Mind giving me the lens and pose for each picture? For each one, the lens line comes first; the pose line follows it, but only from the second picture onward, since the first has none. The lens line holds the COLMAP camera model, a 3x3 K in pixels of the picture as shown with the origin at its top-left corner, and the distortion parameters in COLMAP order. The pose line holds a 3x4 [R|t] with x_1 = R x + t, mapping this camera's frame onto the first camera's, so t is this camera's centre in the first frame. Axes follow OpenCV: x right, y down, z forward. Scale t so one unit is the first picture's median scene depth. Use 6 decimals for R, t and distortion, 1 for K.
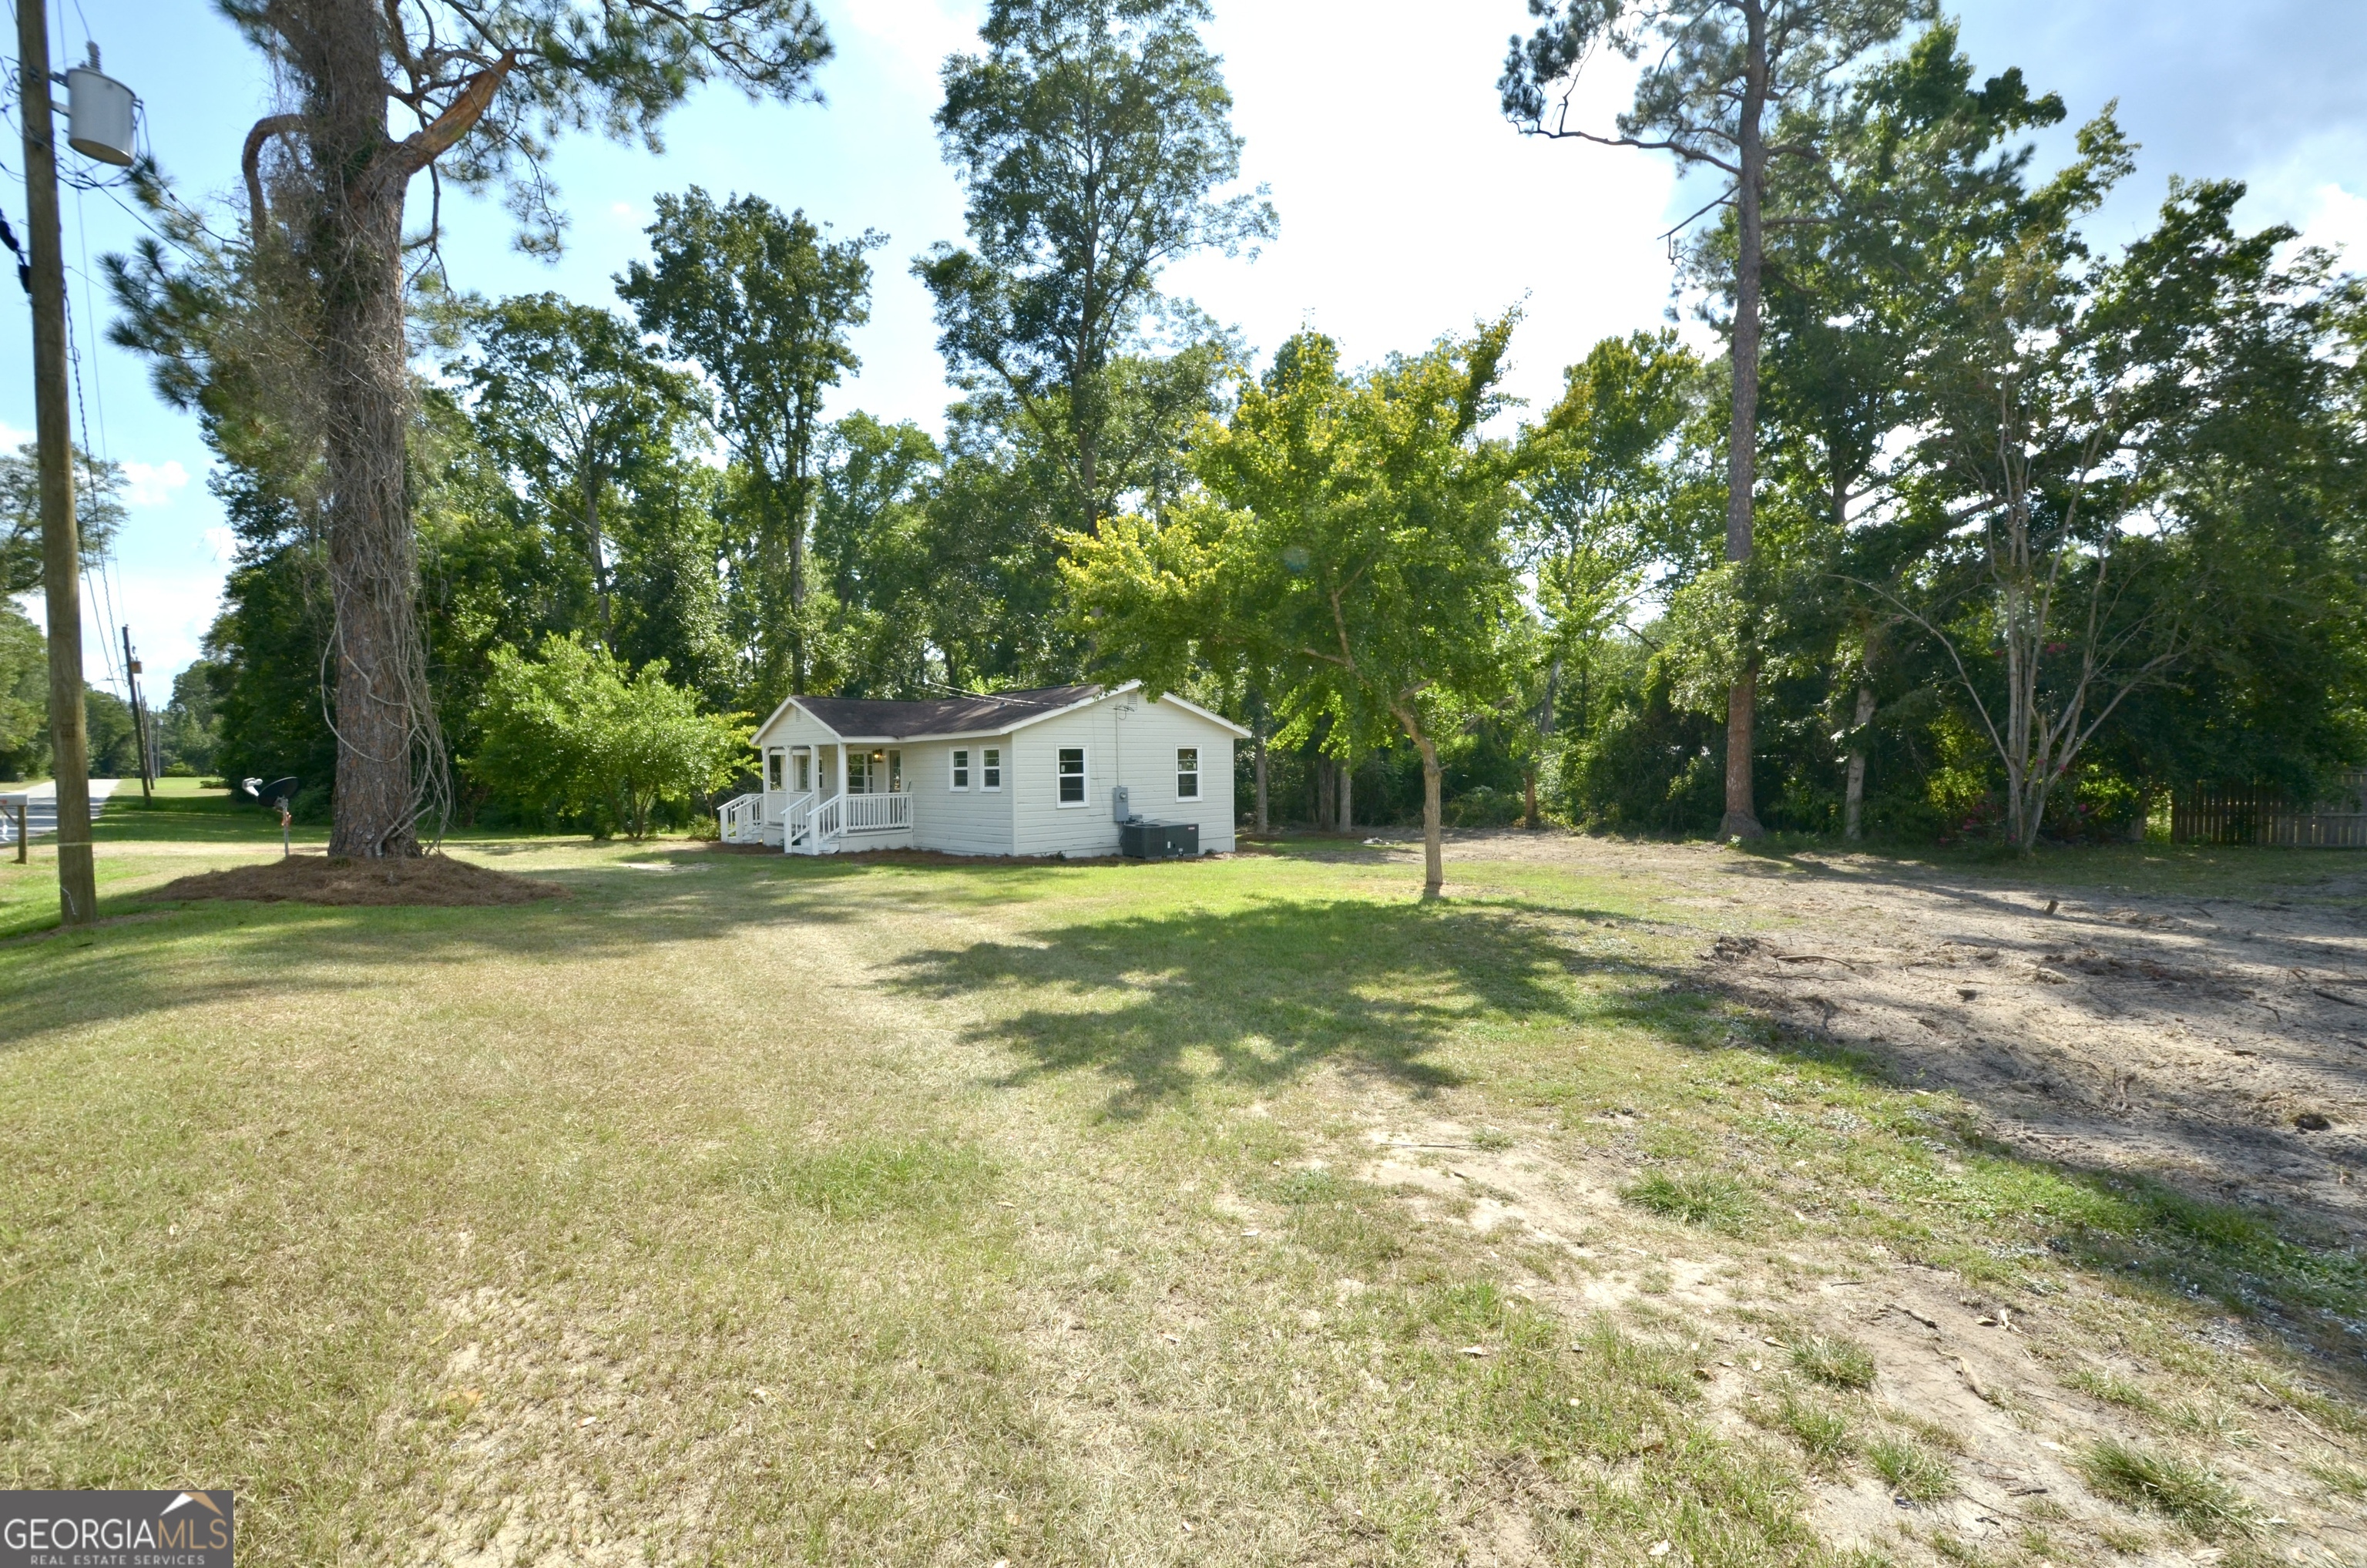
lens RADIAL K [[1015.7, 0, 1195.0], [0, 1015.7, 784.5], [0, 0, 1]] dist [-0.001278, 0.001041]
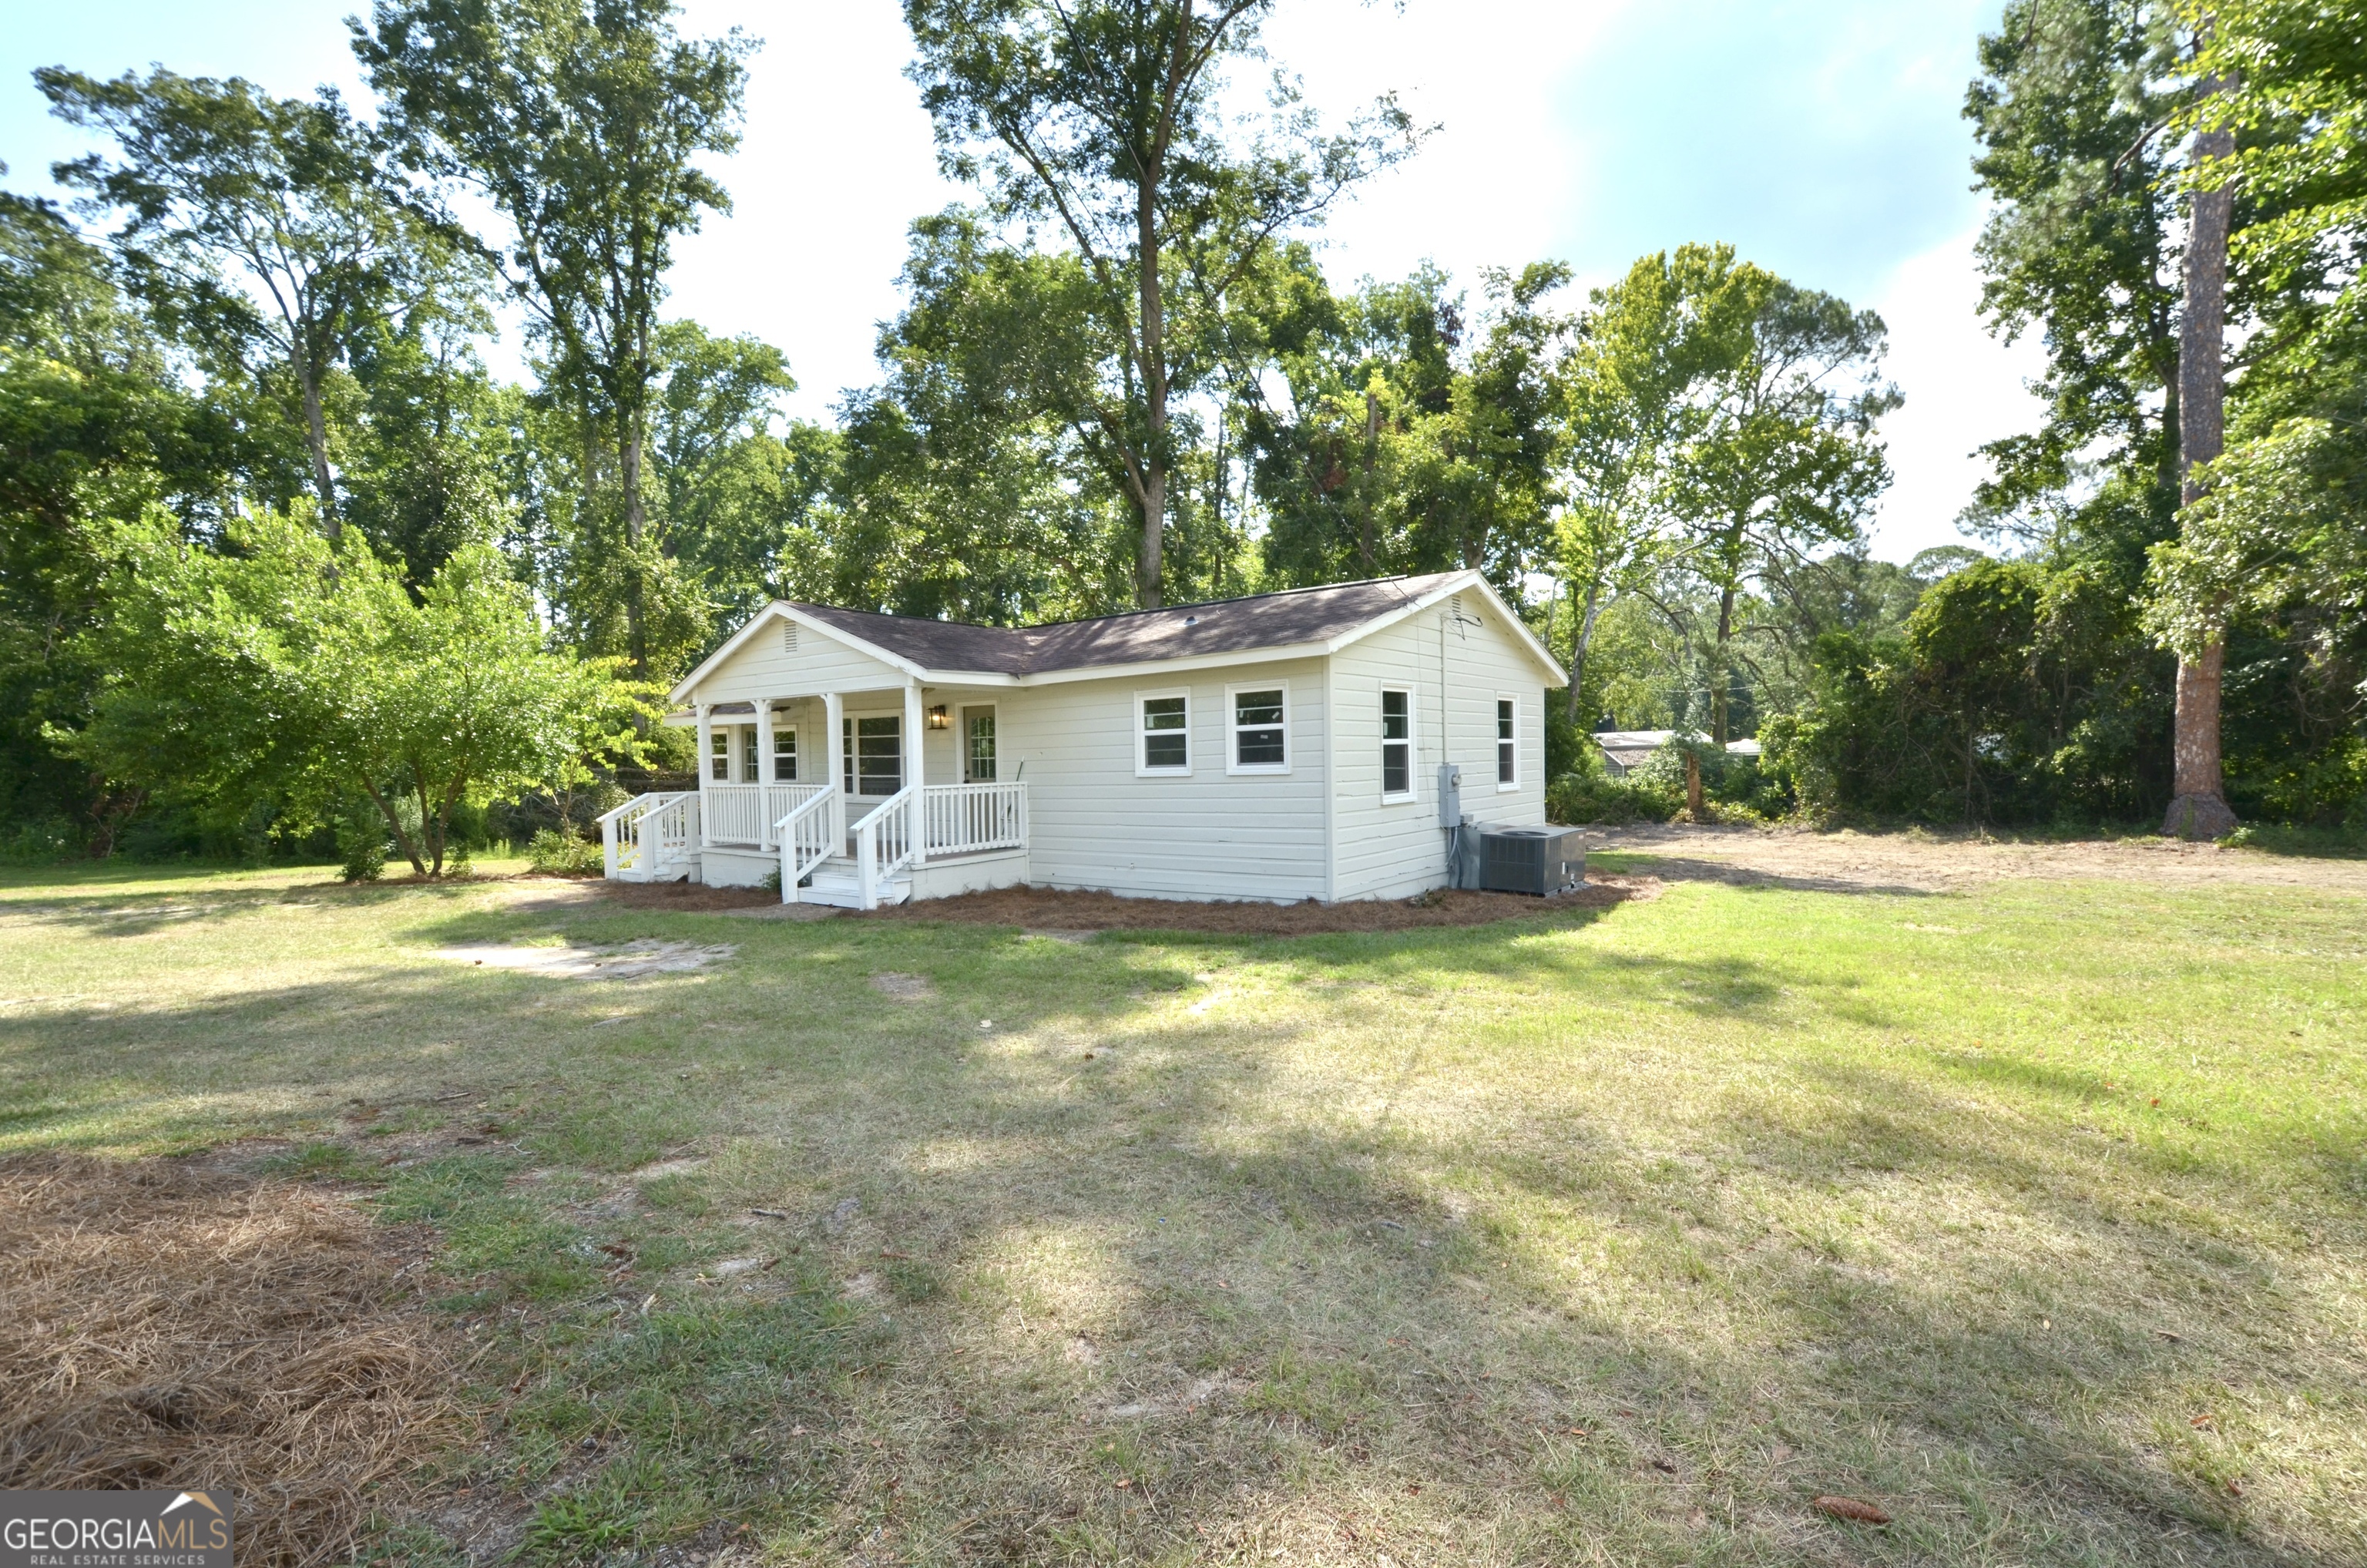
lens RADIAL K [[1015.7, 0, 1171.5], [0, 1015.7, 788.7], [0, 0, 1]] dist [-0.001278, 0.001041]
pose [[0.984961, -0.012213, 0.172346, -0.217874], [0.011931, 0.999925, 0.002669, 0.008036], [-0.172366, -0.000573, 0.985033, 0.338787]]
